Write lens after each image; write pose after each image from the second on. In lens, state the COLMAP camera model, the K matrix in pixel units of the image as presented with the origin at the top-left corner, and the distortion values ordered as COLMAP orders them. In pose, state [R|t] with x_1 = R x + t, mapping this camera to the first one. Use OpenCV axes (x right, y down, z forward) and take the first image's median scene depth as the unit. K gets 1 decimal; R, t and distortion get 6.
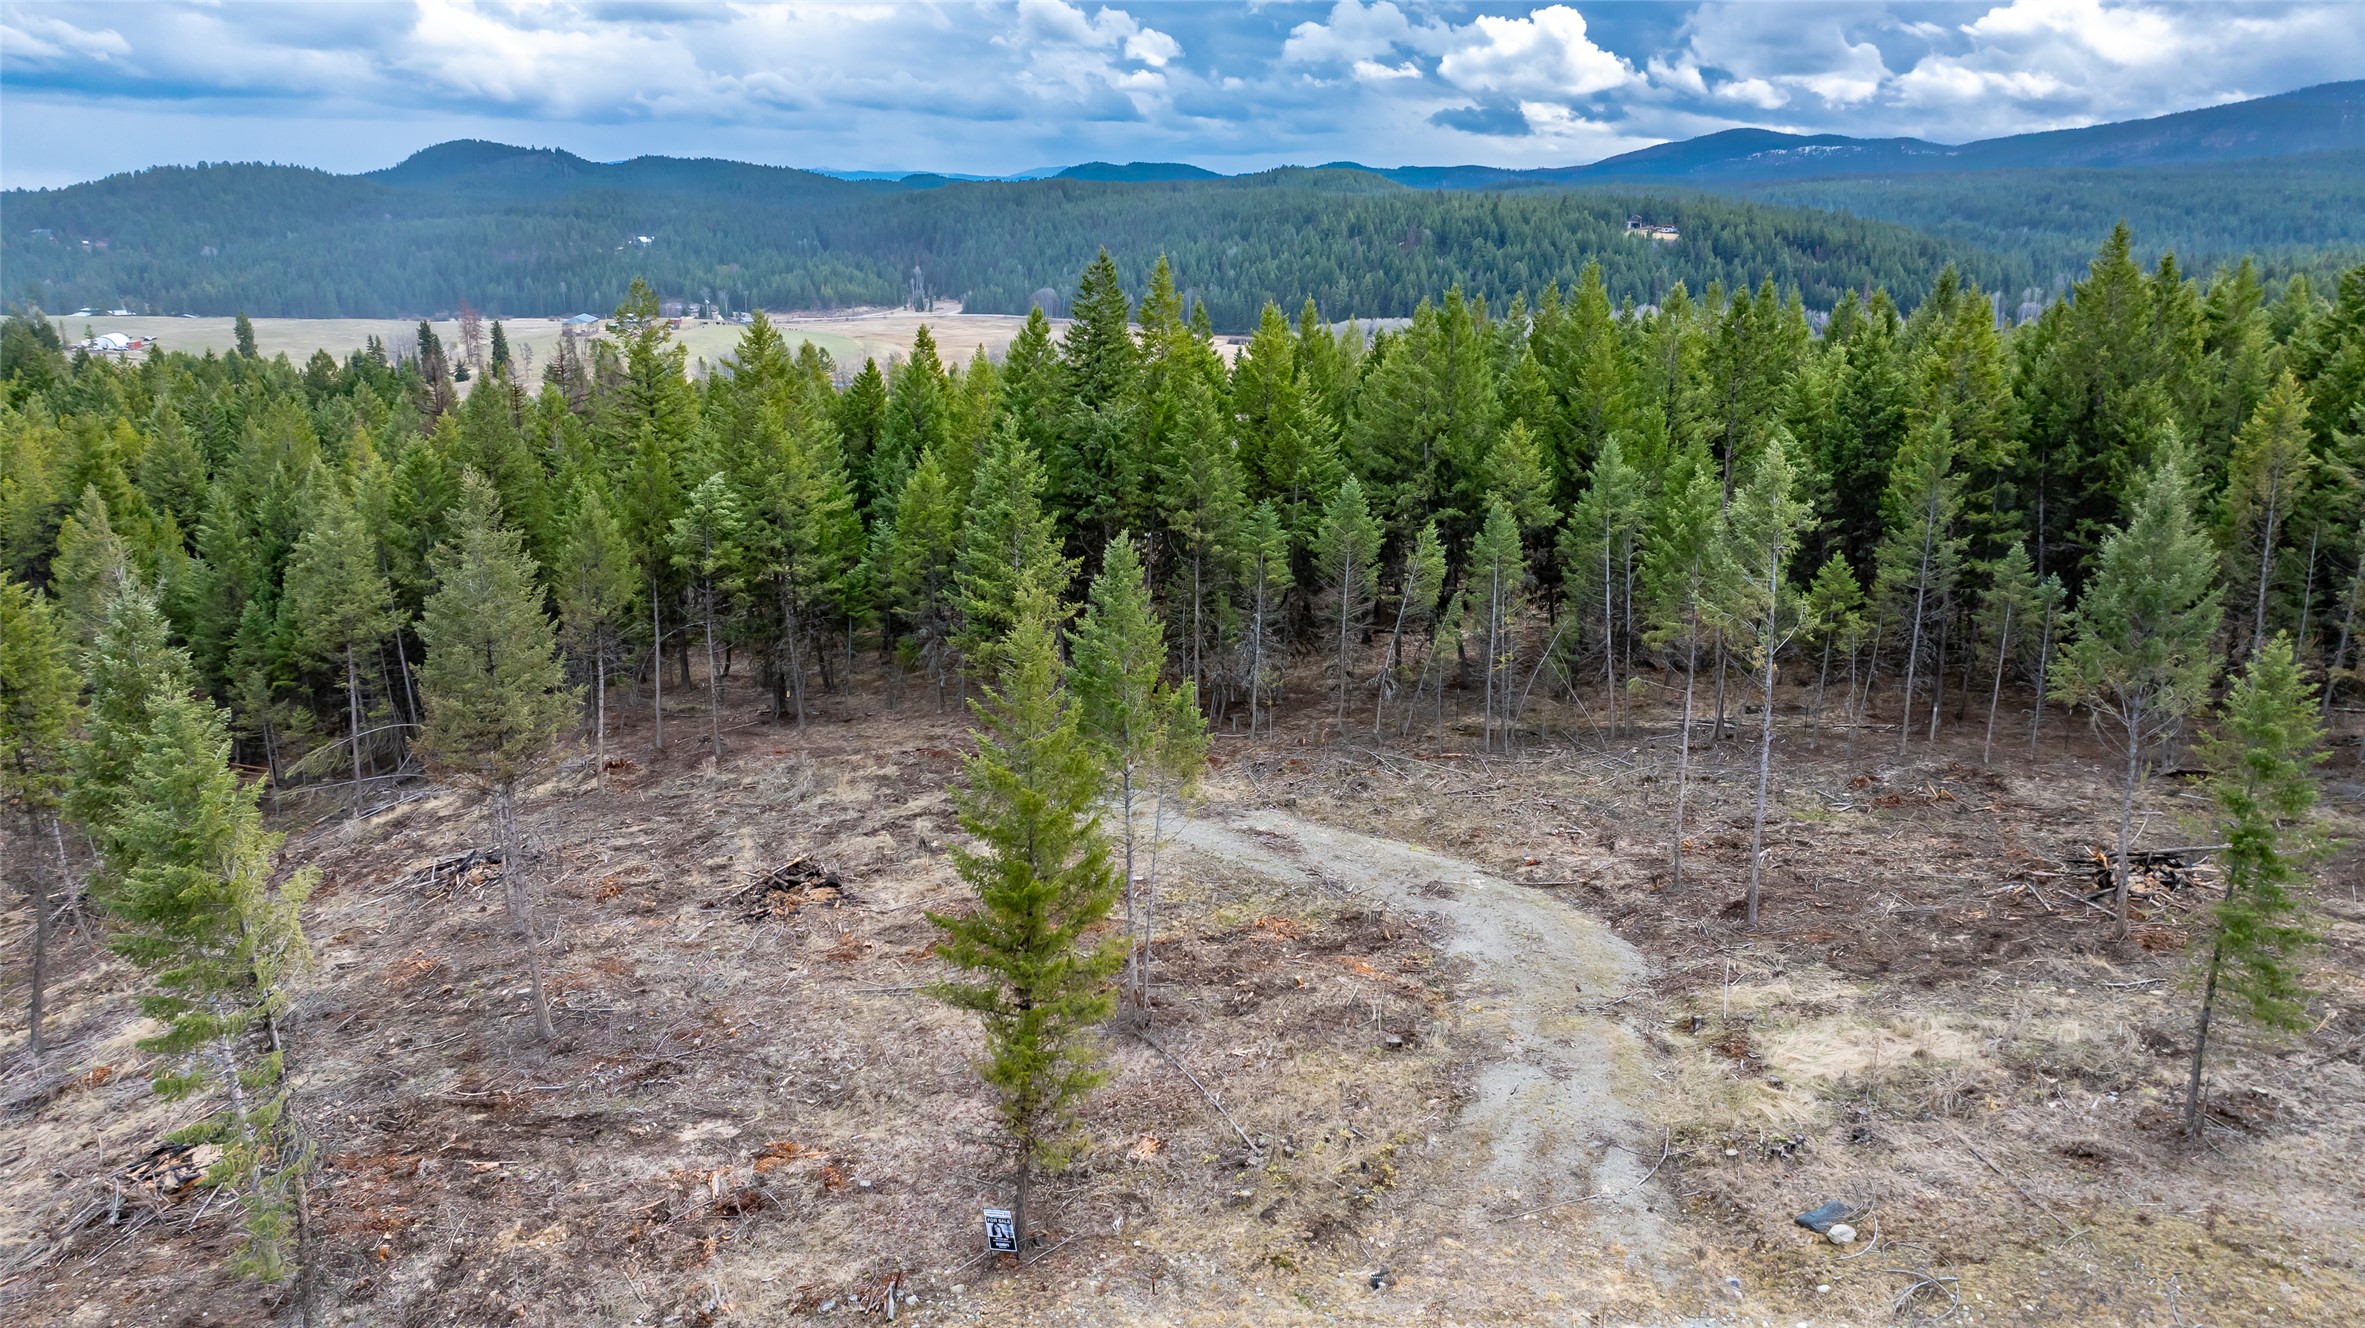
lens RADIAL K [[1643.5, 0, 1188.5], [0, 1643.5, 654.9], [0, 0, 1]] dist [-0.020163, -0.002764]
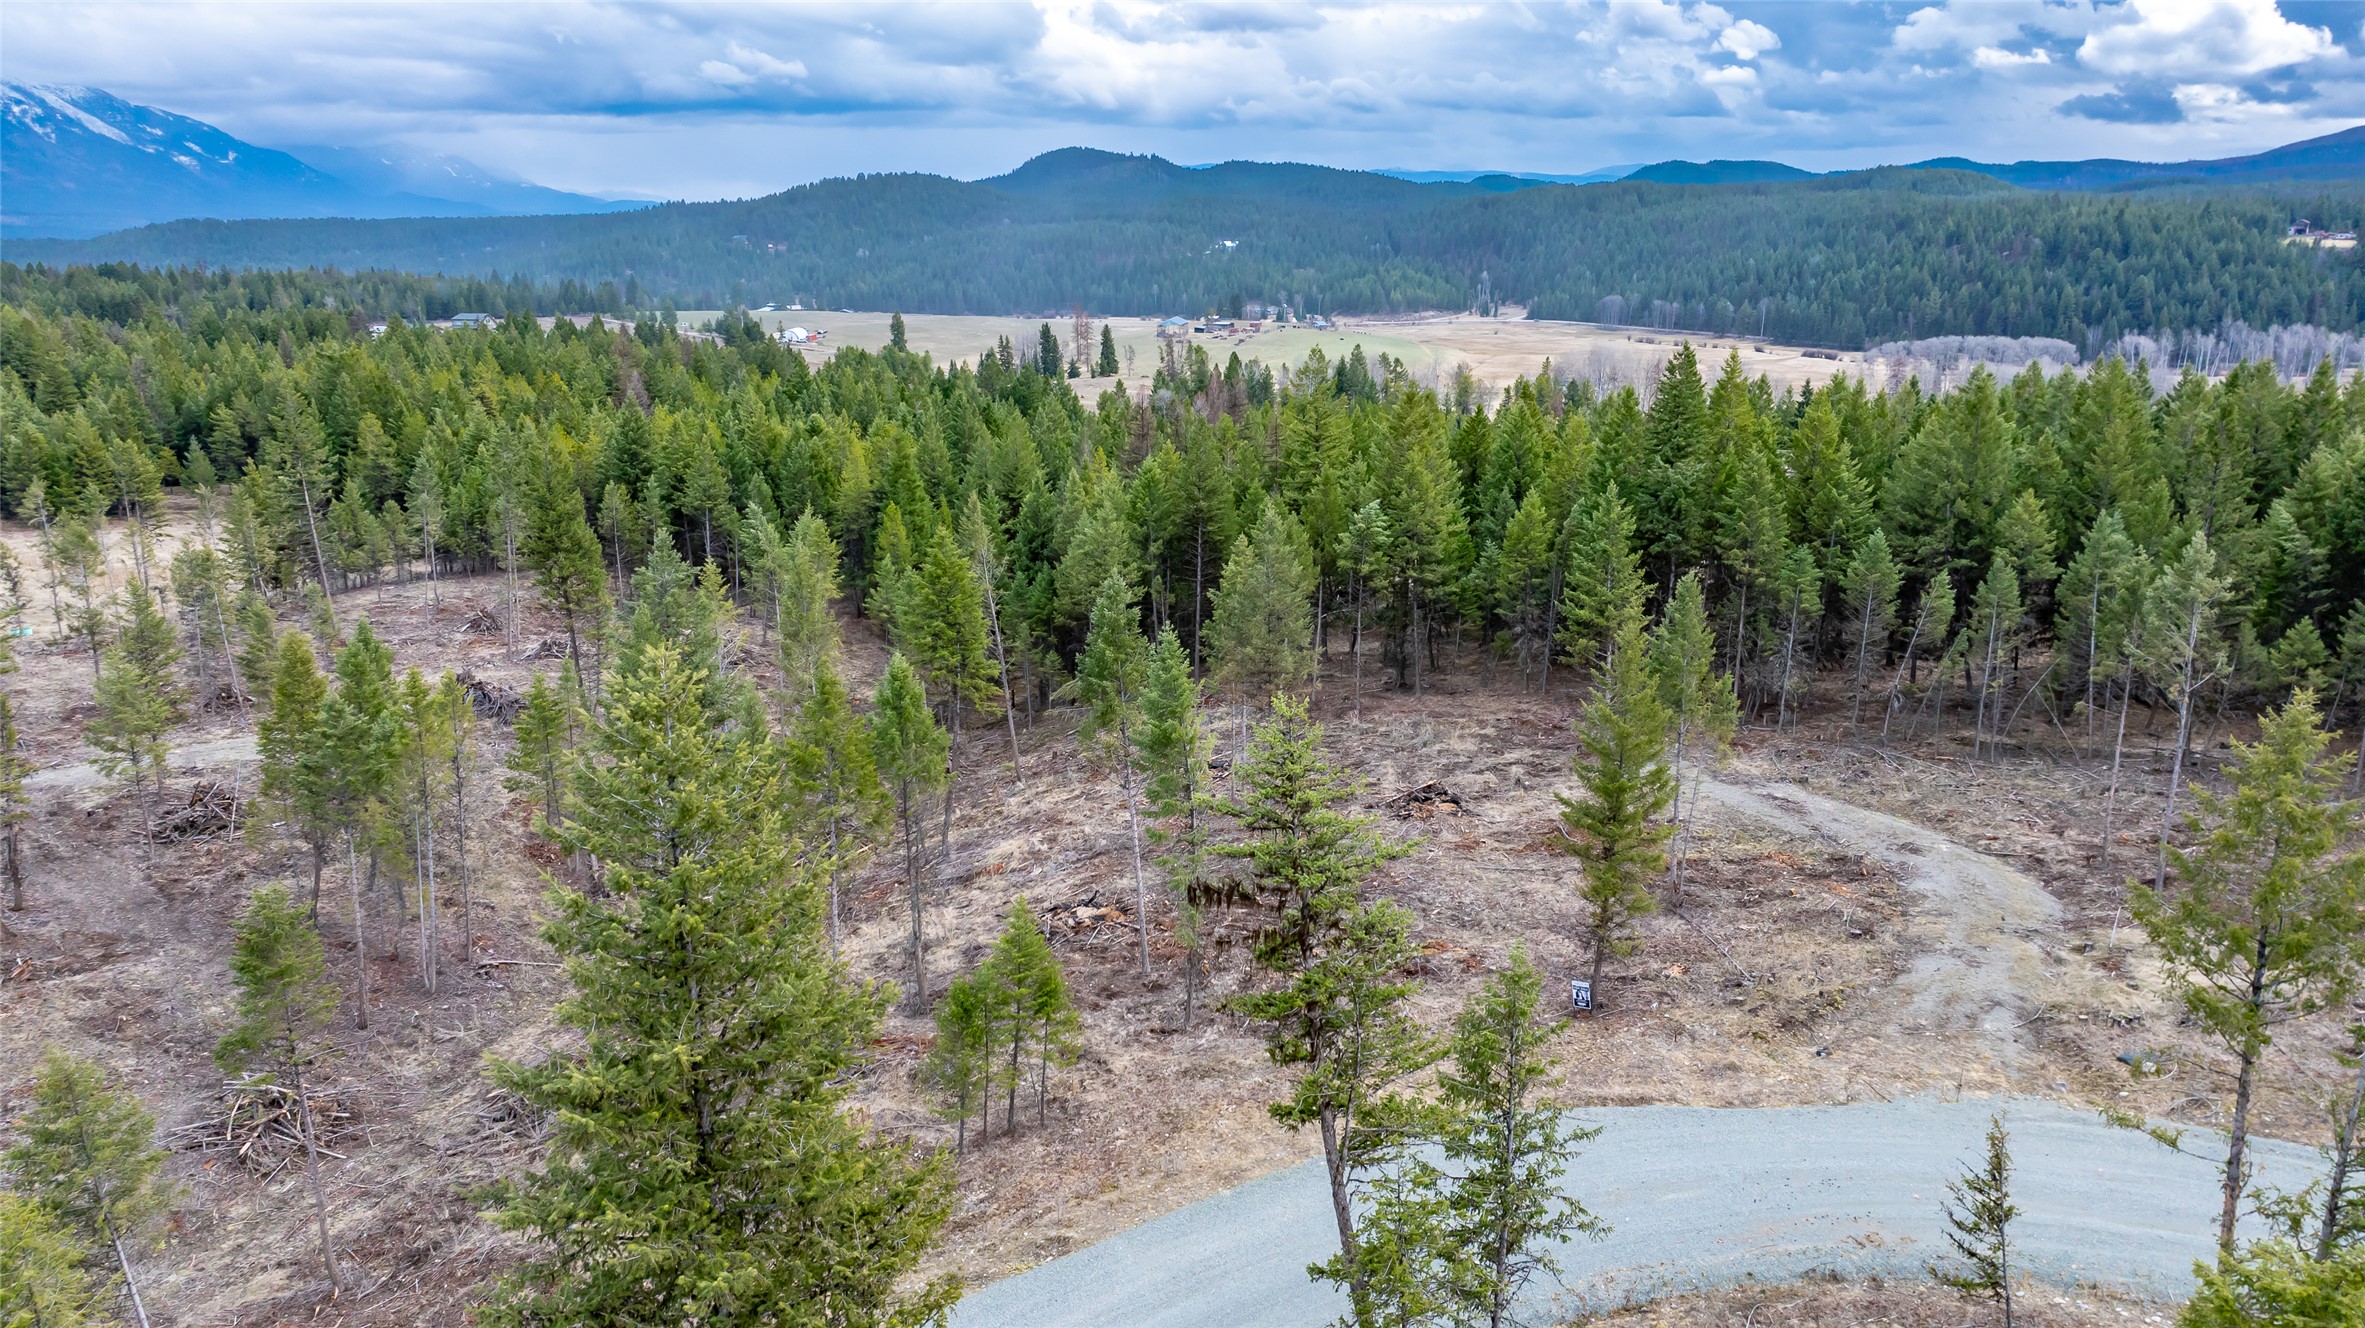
lens RADIAL K [[1643.5, 0, 1188.5], [0, 1643.5, 654.9], [0, 0, 1]] dist [-0.020163, -0.002764]
pose [[0.945758, 0.076724, -0.315681, 0.003015], [-0.076397, 0.996987, 0.013430, 0.009754], [0.315761, 0.011416, 0.948770, -0.350395]]
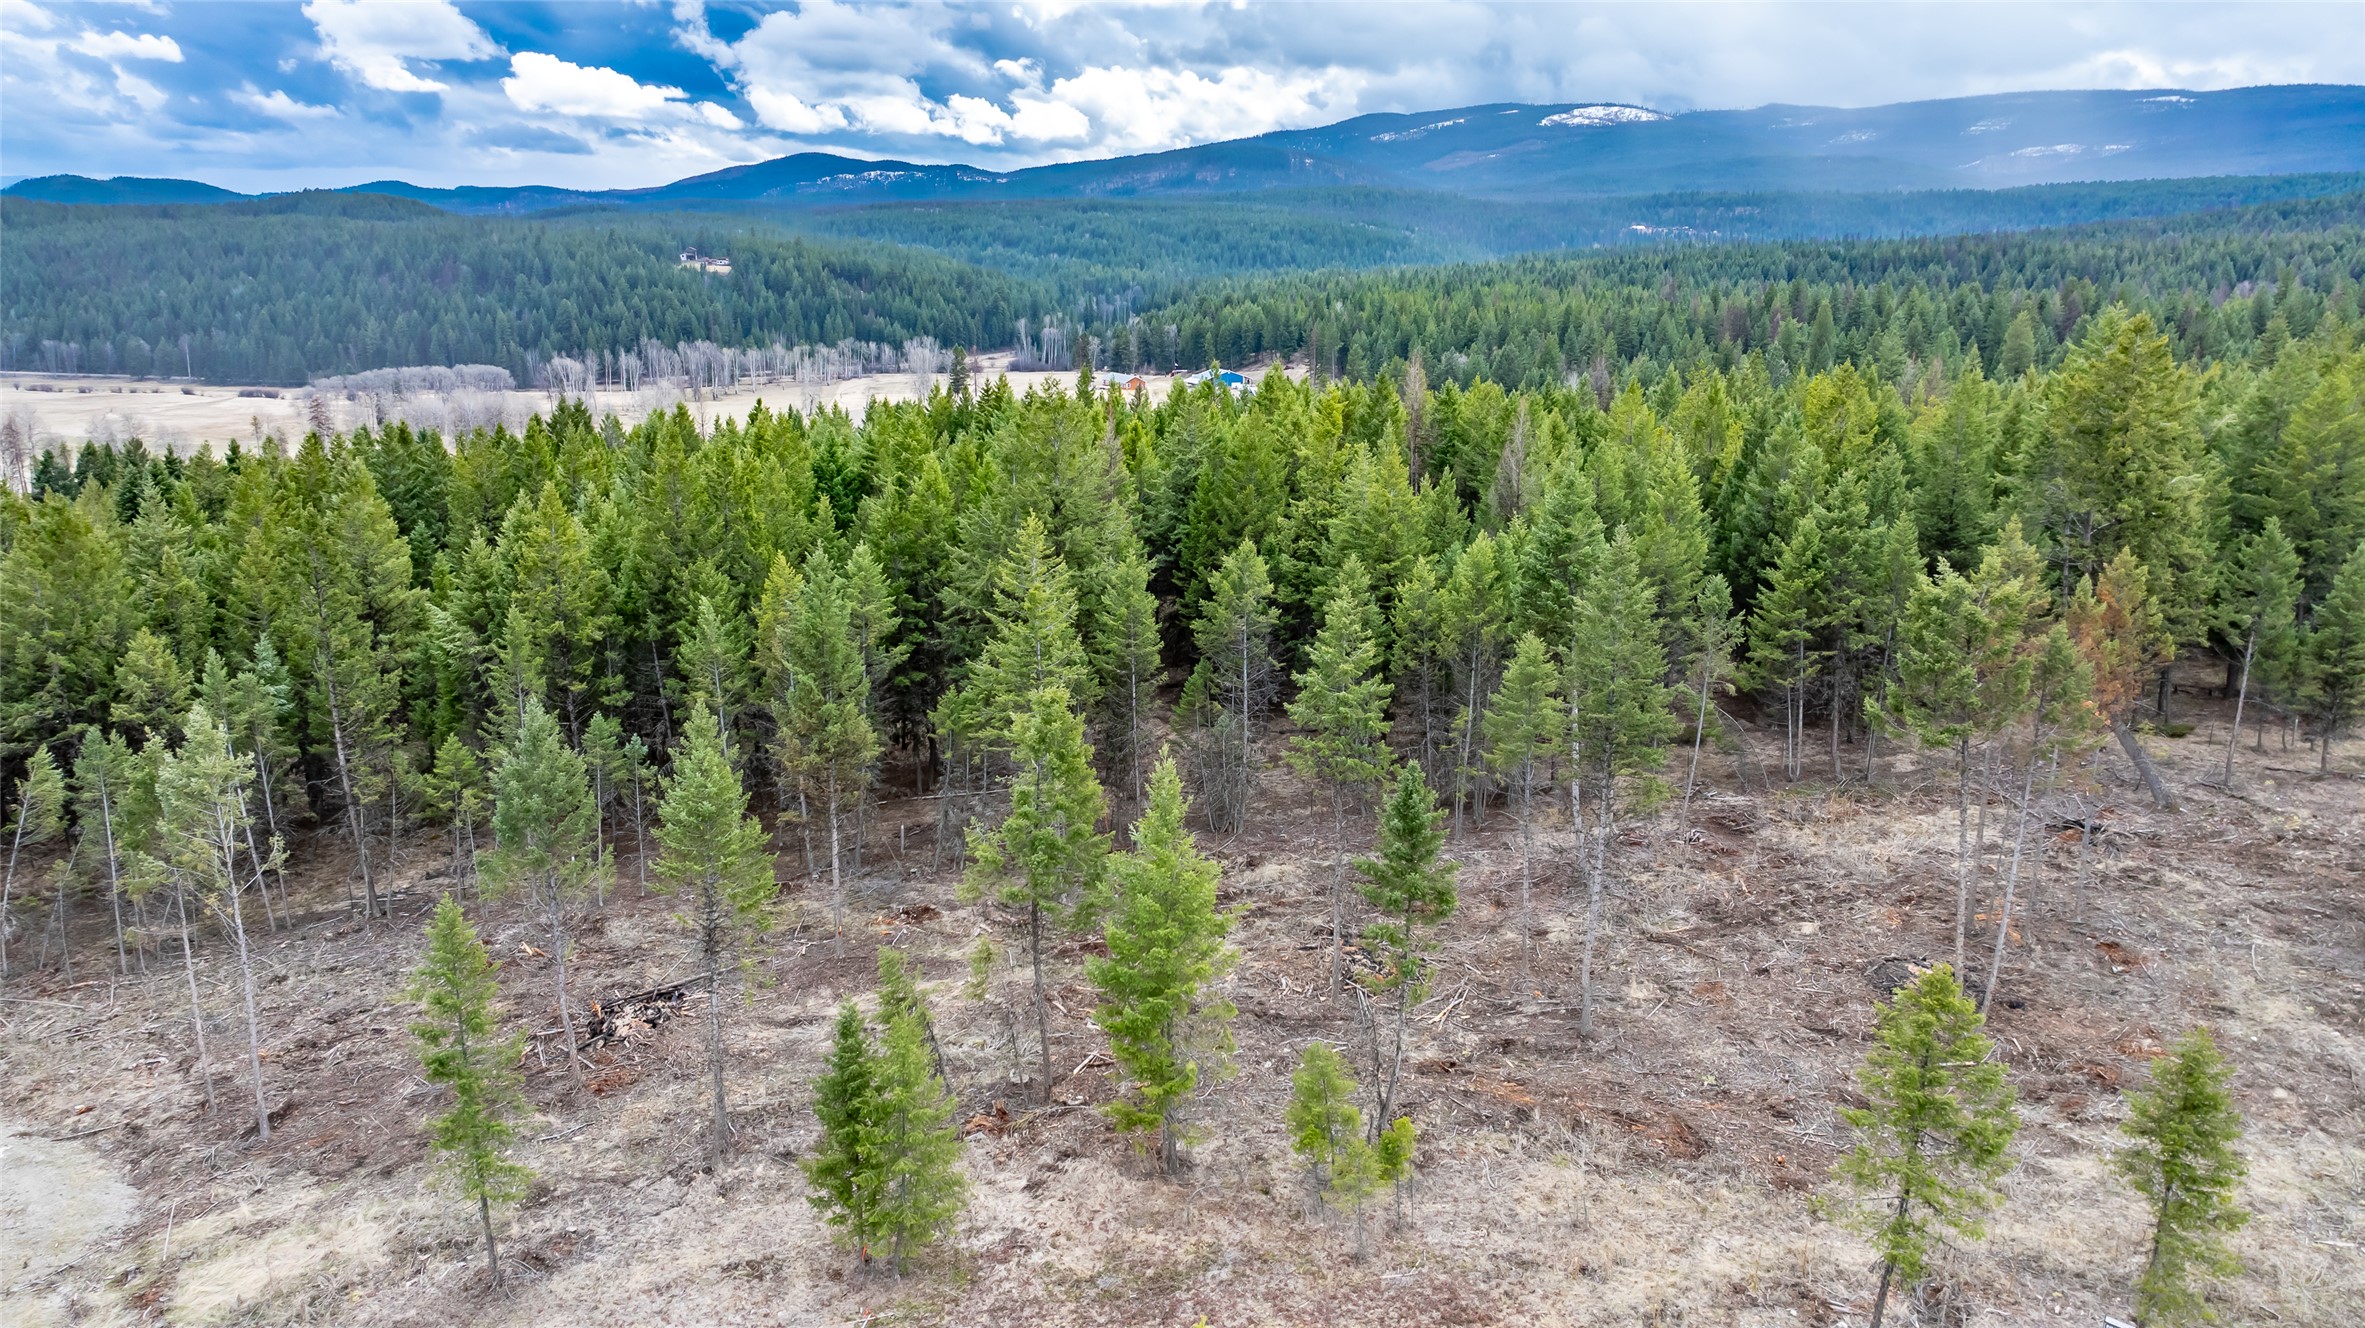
lens RADIAL K [[1654.4, 0, 1189.9], [0, 1654.4, 663.4], [0, 0, 1]] dist [-0.044327, 0.035537]
pose [[0.865989, -0.119983, 0.485455, 0.274455], [0.123082, 0.992065, 0.025631, -0.071507], [-0.484678, 0.037555, 0.873886, -0.180159]]
